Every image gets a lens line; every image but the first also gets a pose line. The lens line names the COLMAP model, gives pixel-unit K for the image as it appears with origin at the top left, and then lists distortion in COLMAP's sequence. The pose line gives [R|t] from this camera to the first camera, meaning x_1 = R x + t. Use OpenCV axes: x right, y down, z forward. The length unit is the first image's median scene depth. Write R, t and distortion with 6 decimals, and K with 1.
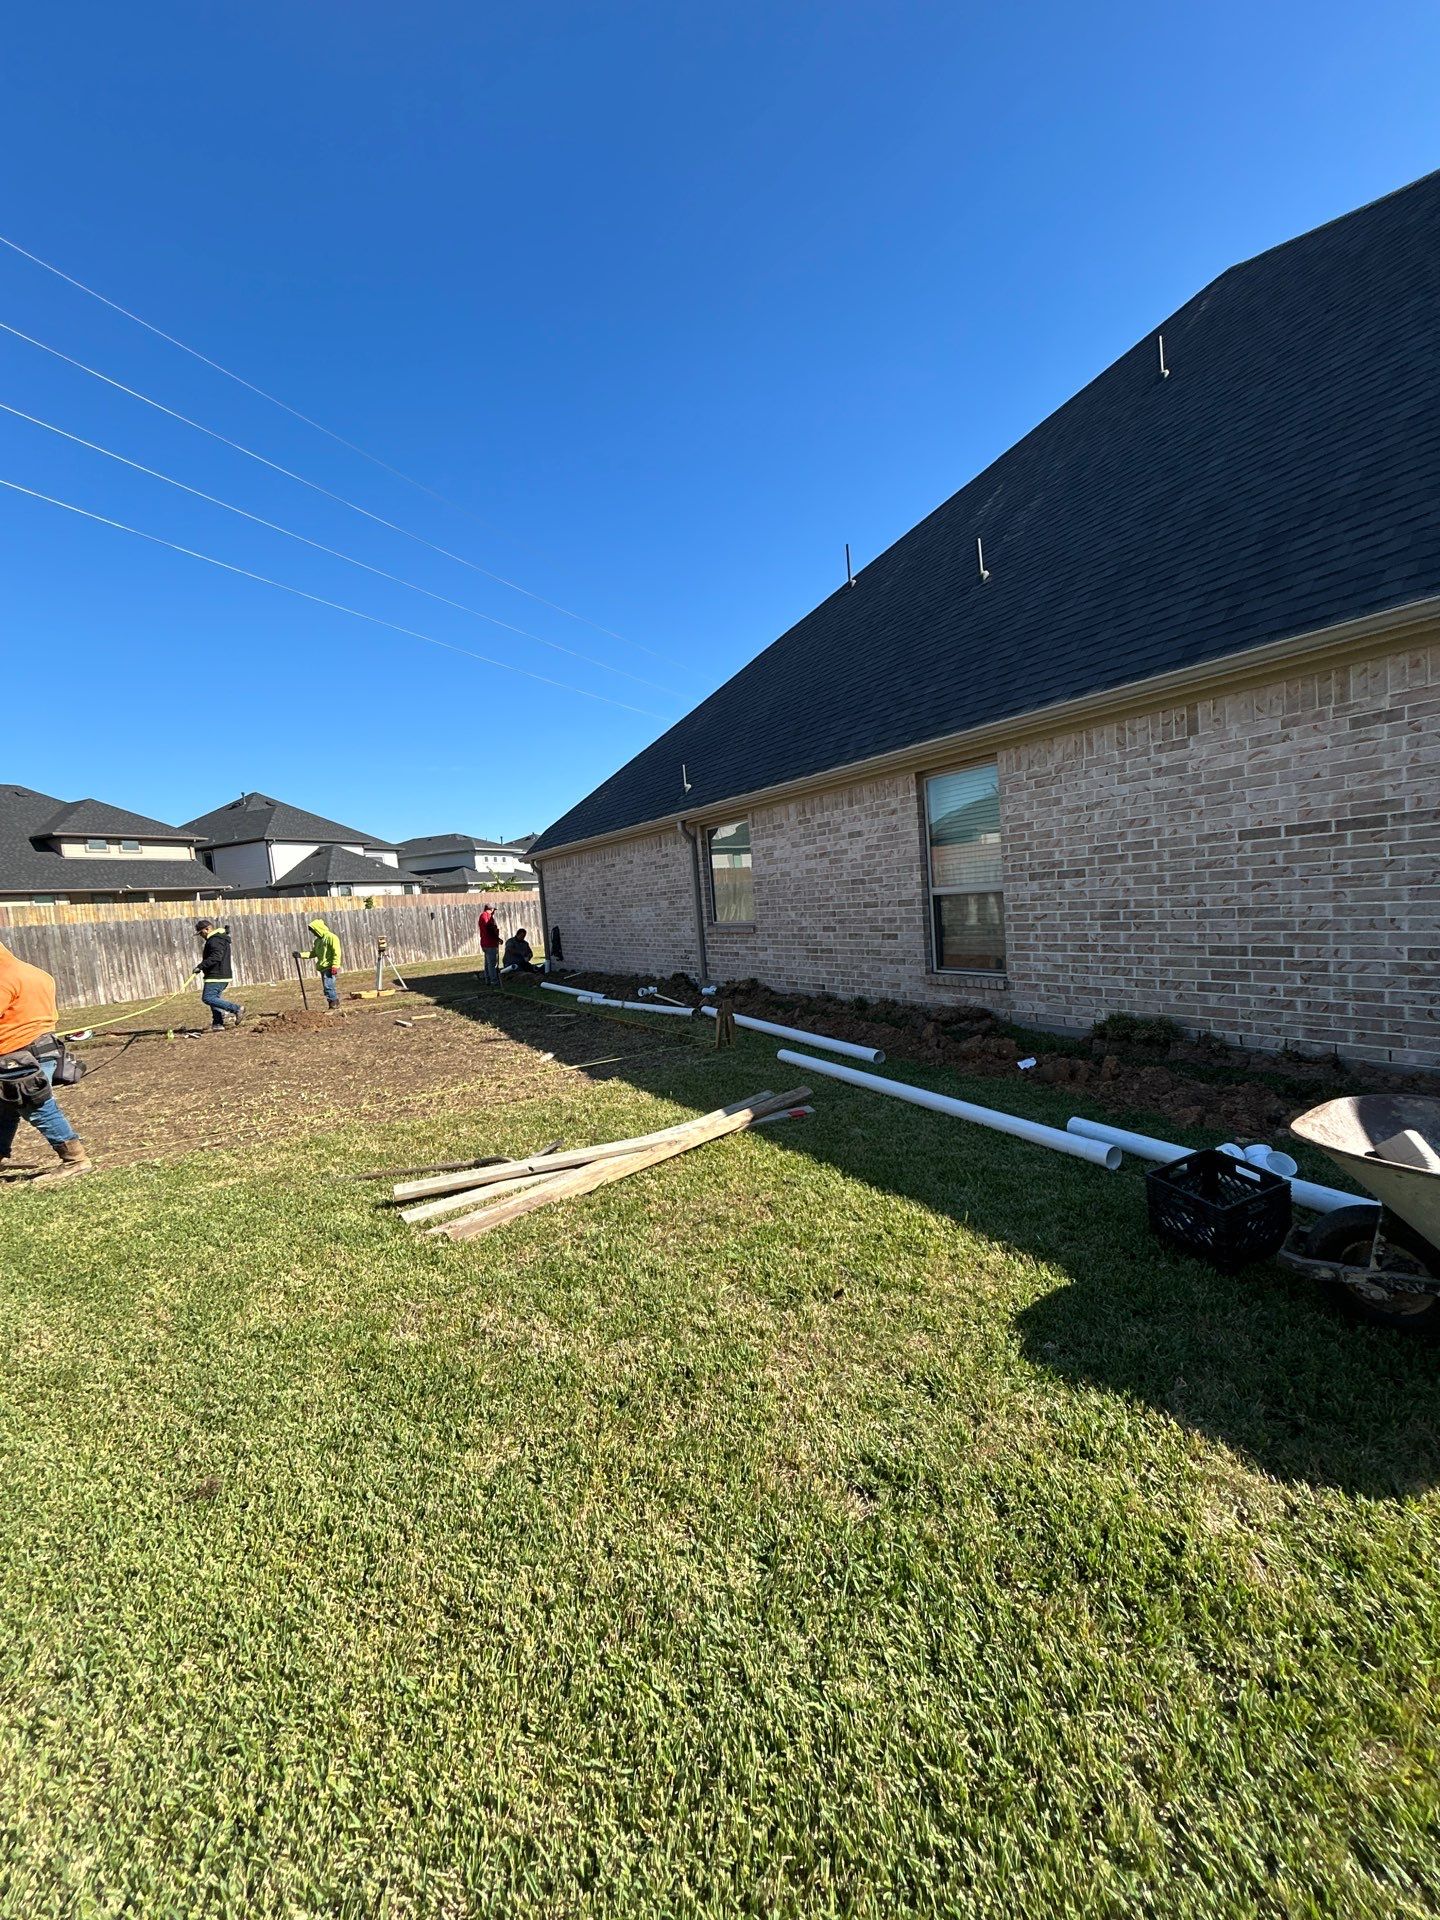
lens RADIAL K [[773.5, 0, 723.7], [0, 773.5, 957.7], [0, 0, 1]] dist [-0.000042, 0.000257]
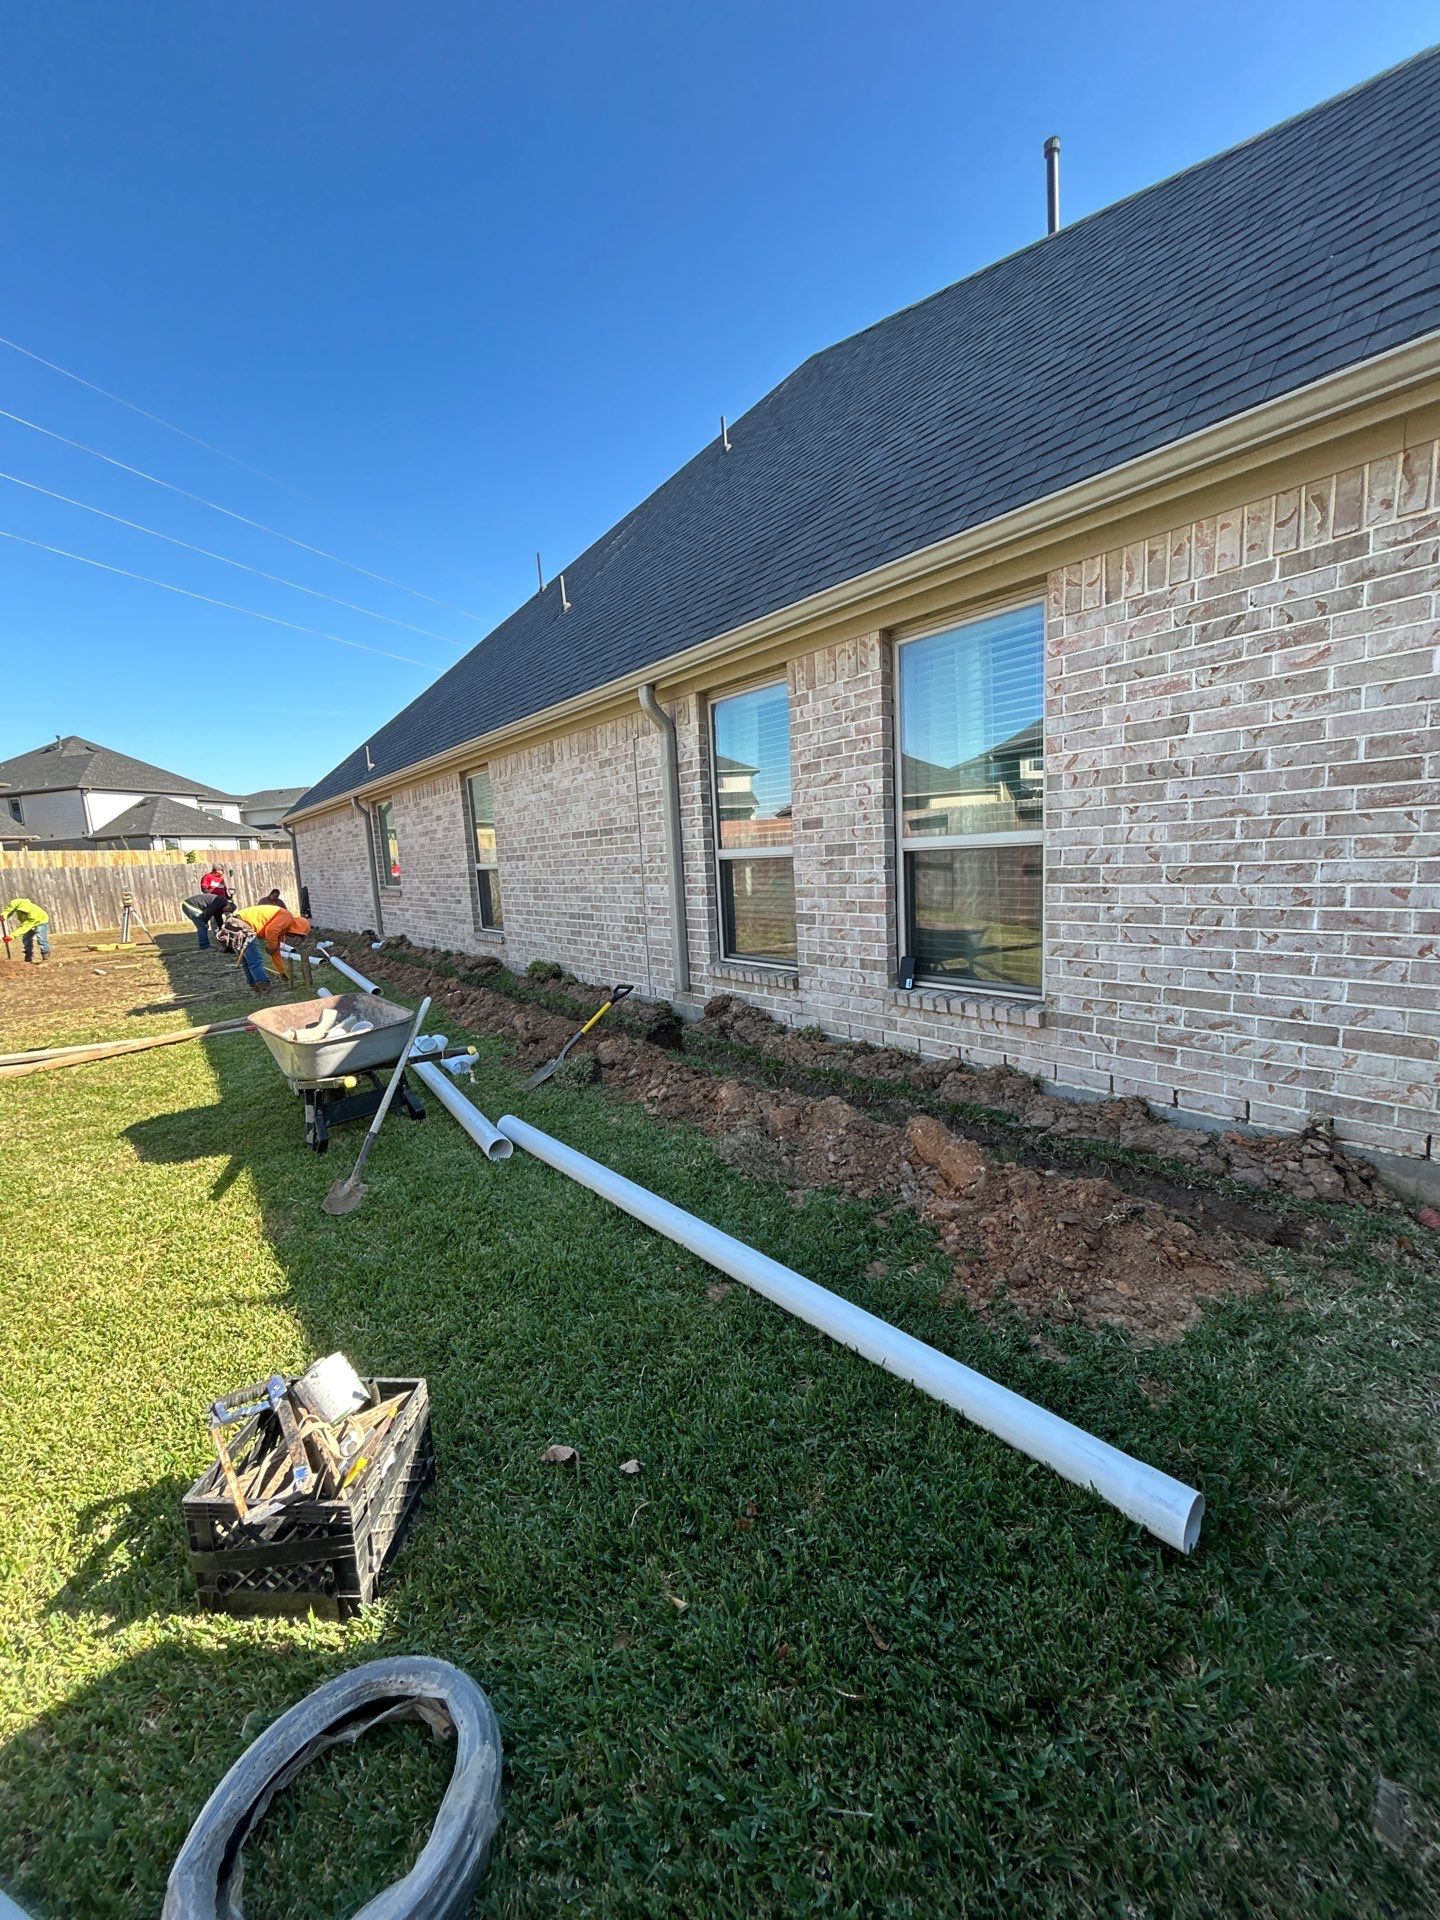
lens RADIAL K [[773.5, 0, 723.7], [0, 773.5, 954.0], [0, 0, 1]] dist [-0.000042, 0.000257]
pose [[0.992757, 0.010557, 0.119676, 0.396005], [-0.015672, 0.999000, 0.041881, -0.001704], [-0.119114, -0.043453, 0.991929, -0.239648]]
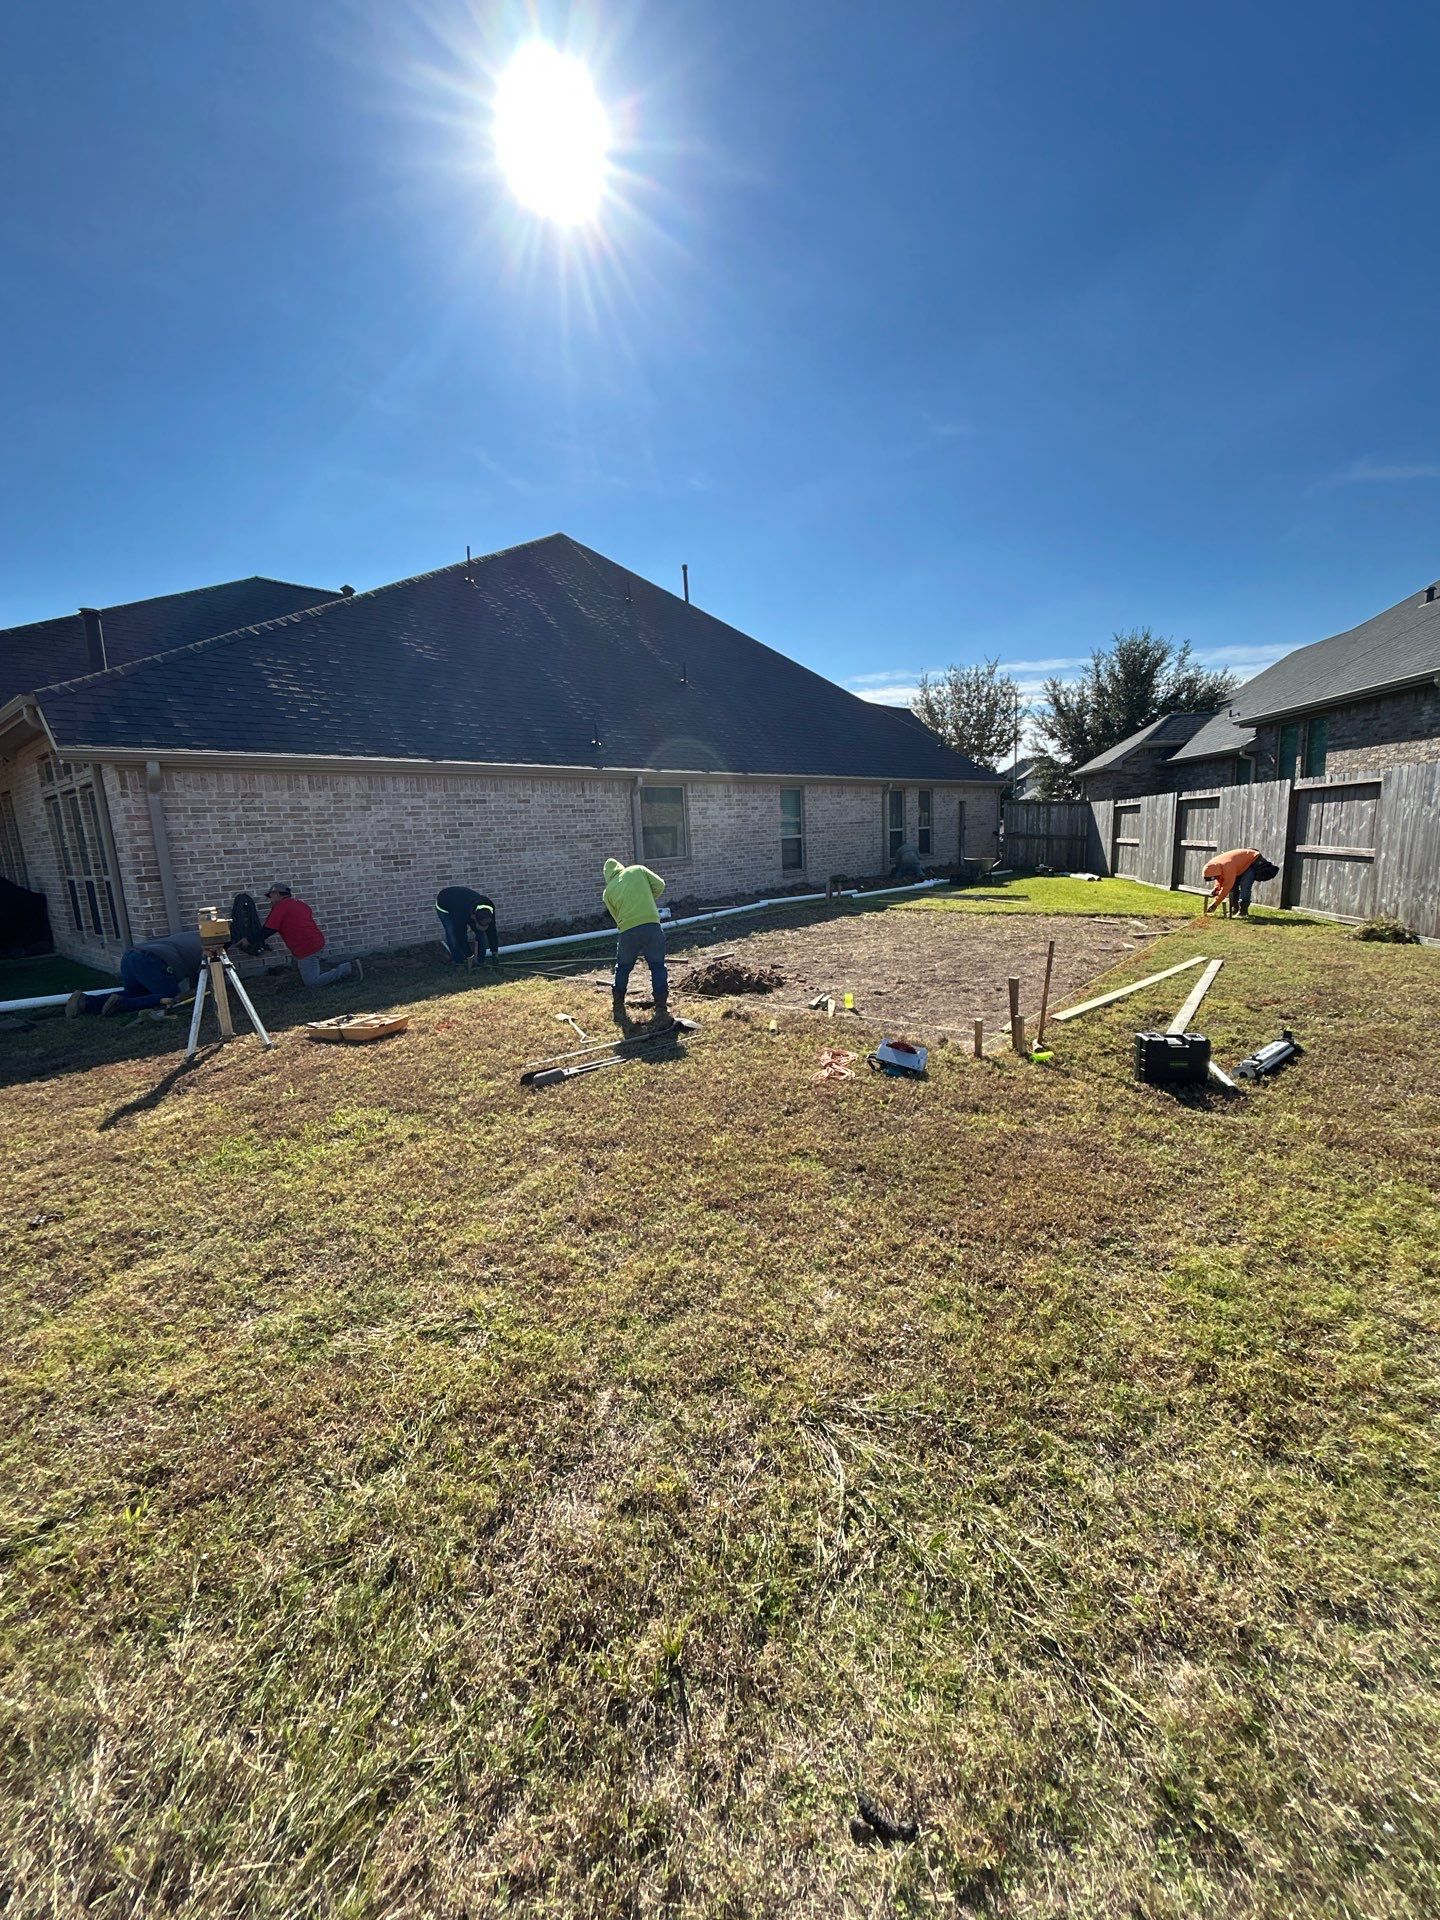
lens RADIAL K [[773.5, 0, 725.6], [0, 773.5, 957.2], [0, 0, 1]] dist [-0.000042, 0.000257]
pose [[-0.315172, -0.070869, 0.946385, -1.434204], [0.138785, 0.983046, 0.119834, -0.024970], [-0.938832, 0.169112, -0.299993, 1.443414]]
